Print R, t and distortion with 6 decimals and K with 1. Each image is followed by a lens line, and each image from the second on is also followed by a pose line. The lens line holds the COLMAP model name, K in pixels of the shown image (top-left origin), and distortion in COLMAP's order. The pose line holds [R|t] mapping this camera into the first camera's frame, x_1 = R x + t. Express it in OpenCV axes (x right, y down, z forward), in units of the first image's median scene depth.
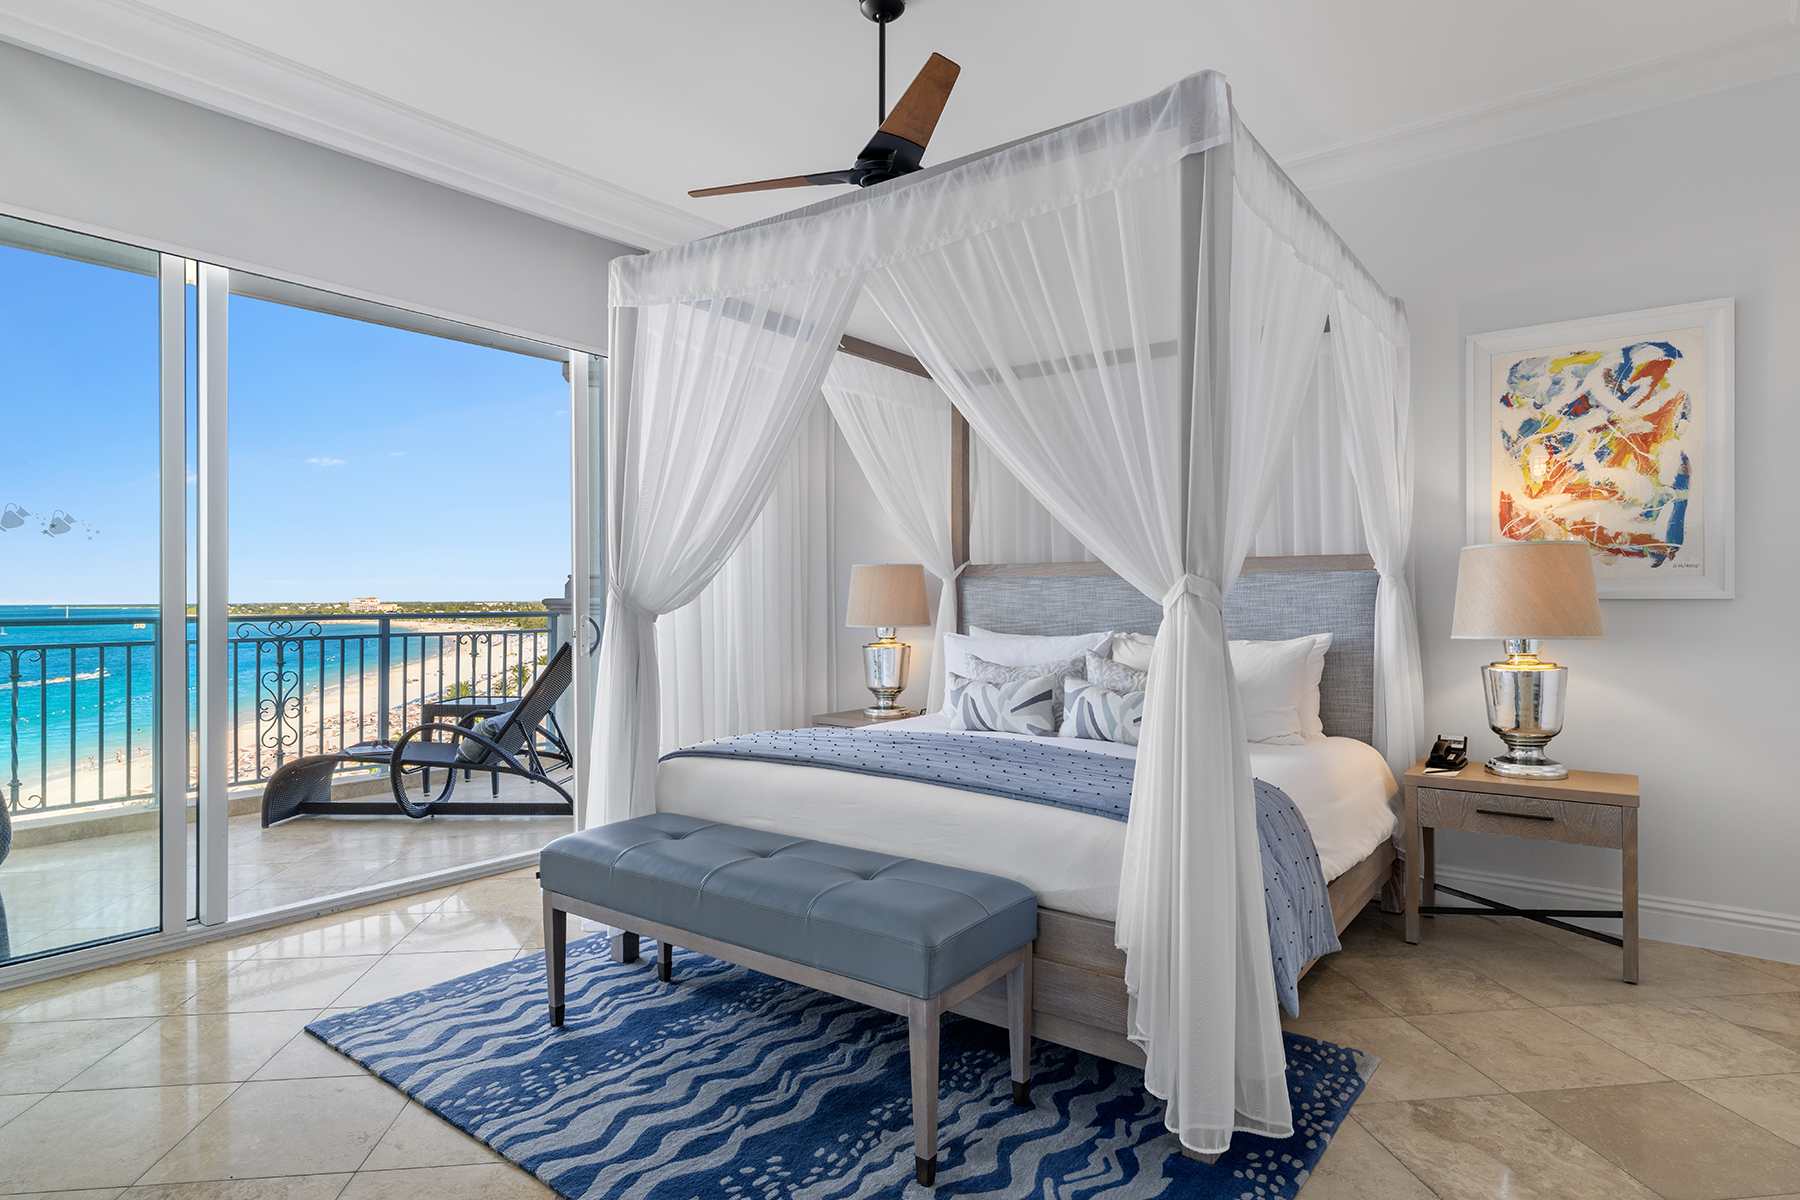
lens RADIAL K [[1019.8, 0, 887.4], [0, 1019.8, 595.4], [0, 0, 1]] dist [0.007949, -0.001315]
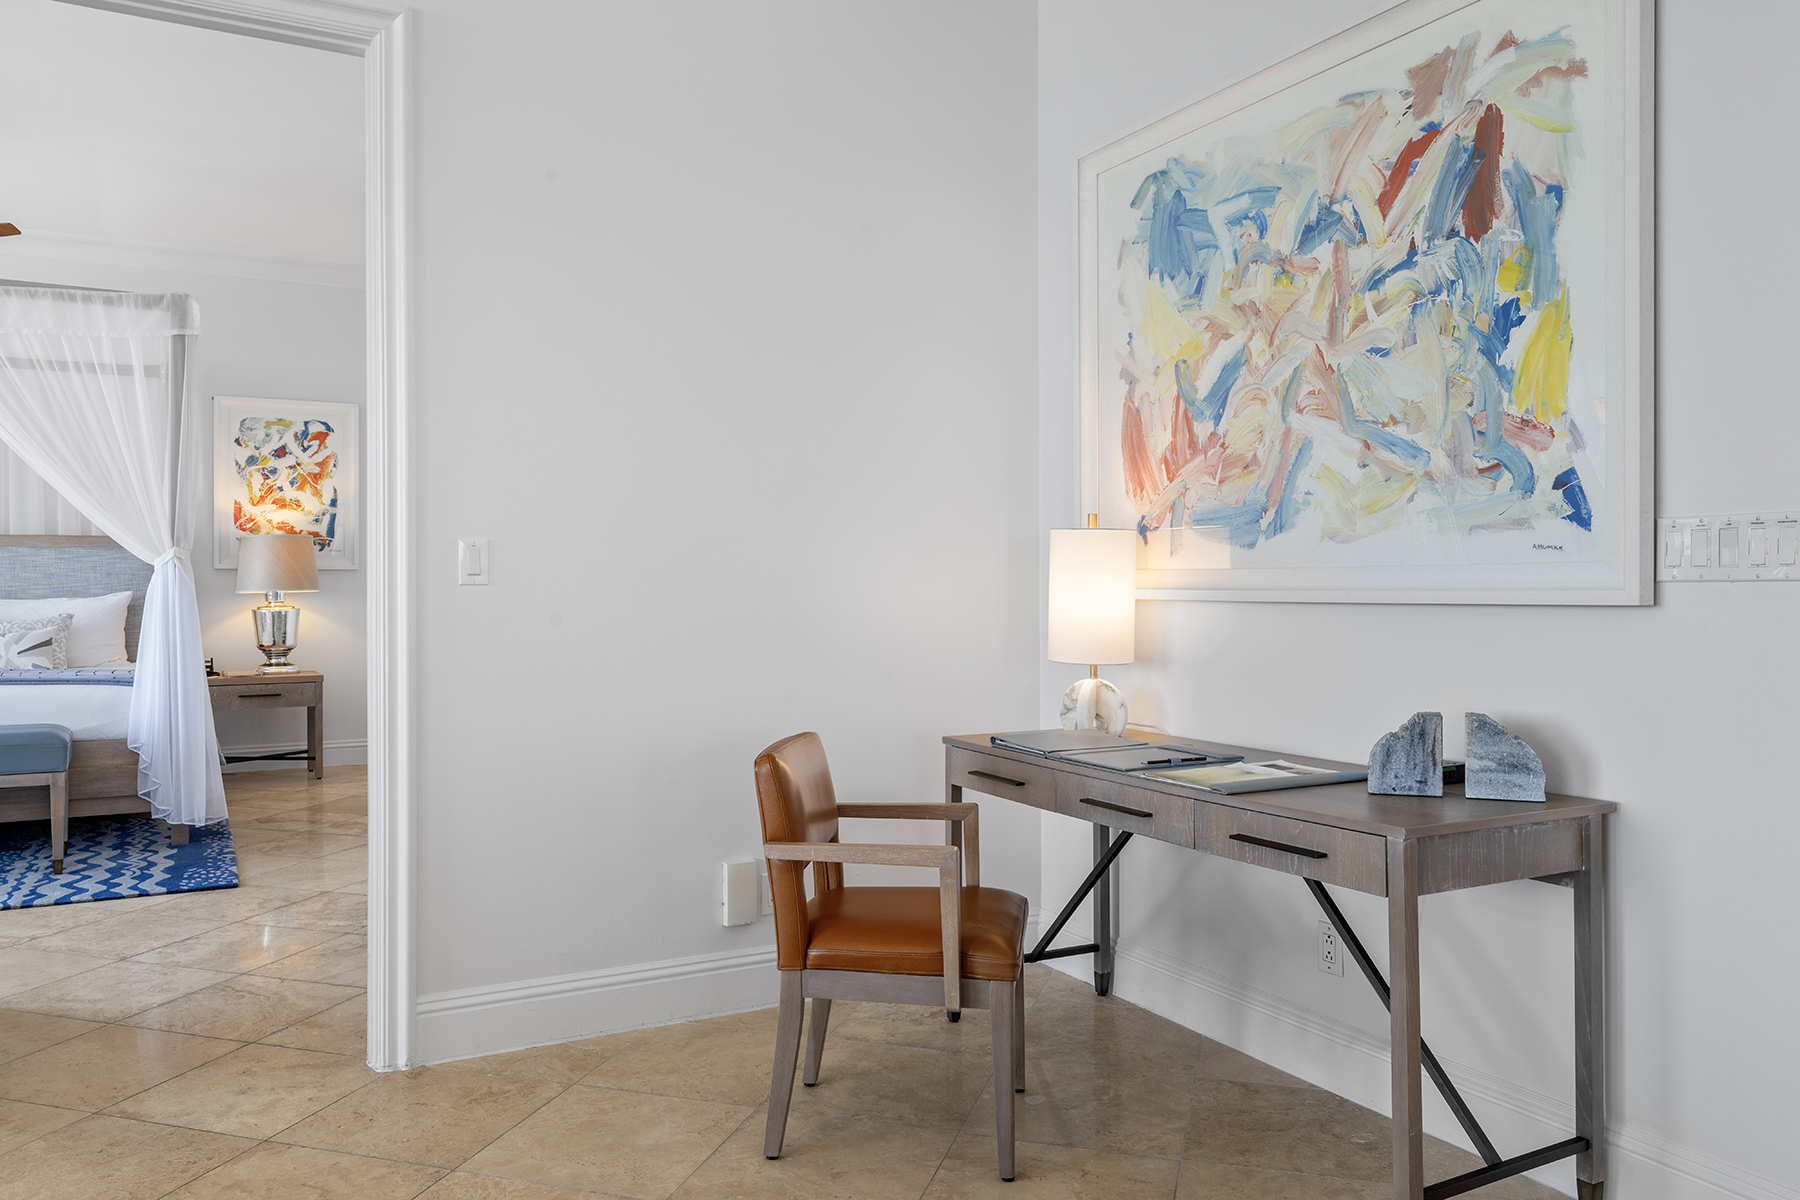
lens RADIAL K [[1321.5, 0, 895.9], [0, 1321.5, 595.1], [0, 0, 1]] dist [-0.001372, -0.005867]
pose [[0.401292, -0.002983, 0.915945, -0.873787], [-0.002932, 0.999985, 0.004541, 0.032426], [-0.915945, -0.004508, 0.401277, -0.759120]]
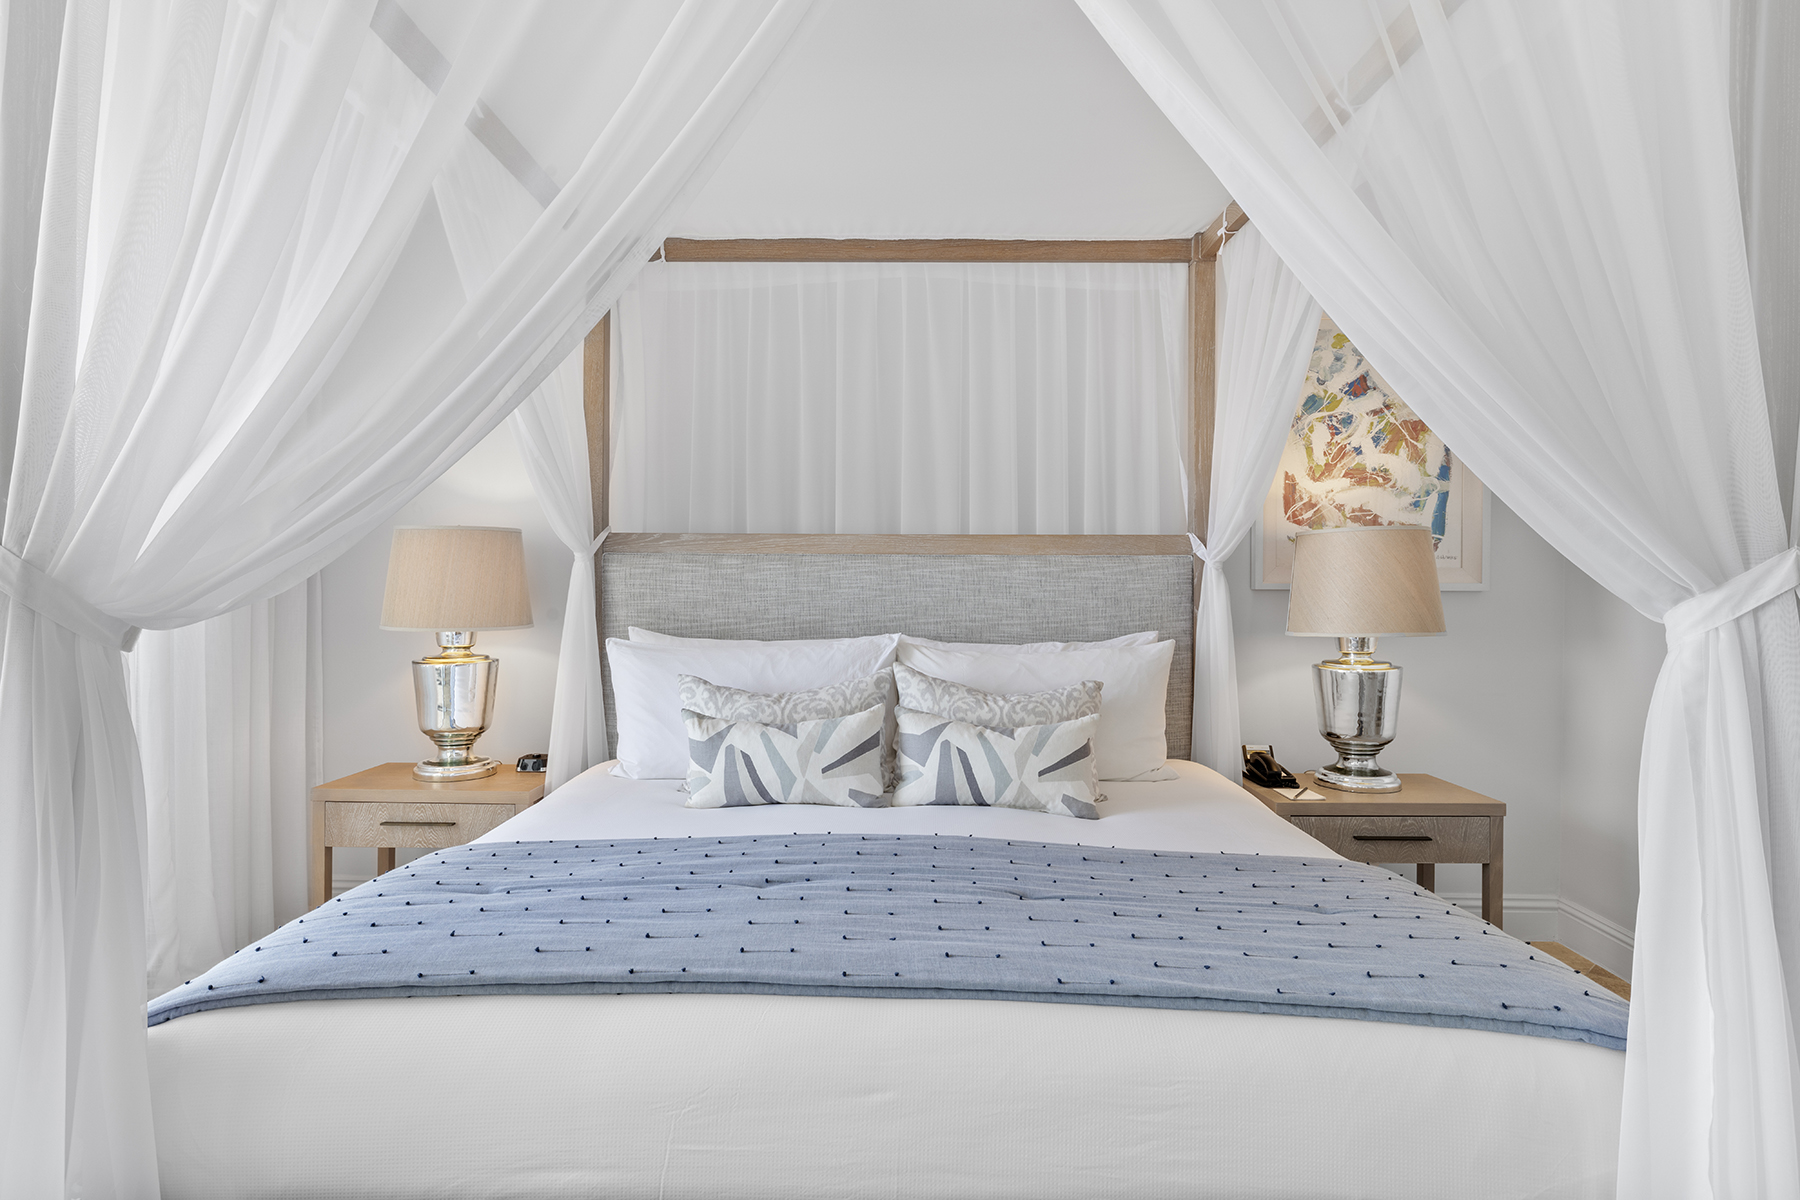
lens RADIAL K [[991.6, 0, 915.6], [0, 991.6, 575.3], [0, 0, 1]] dist [0.006341, 0.000106]
pose [[0.797429, 0.012532, 0.603283, -0.202644], [-0.009842, 0.999921, -0.007763, 0.000682], [-0.603333, 0.000253, 0.797490, 0.518510]]
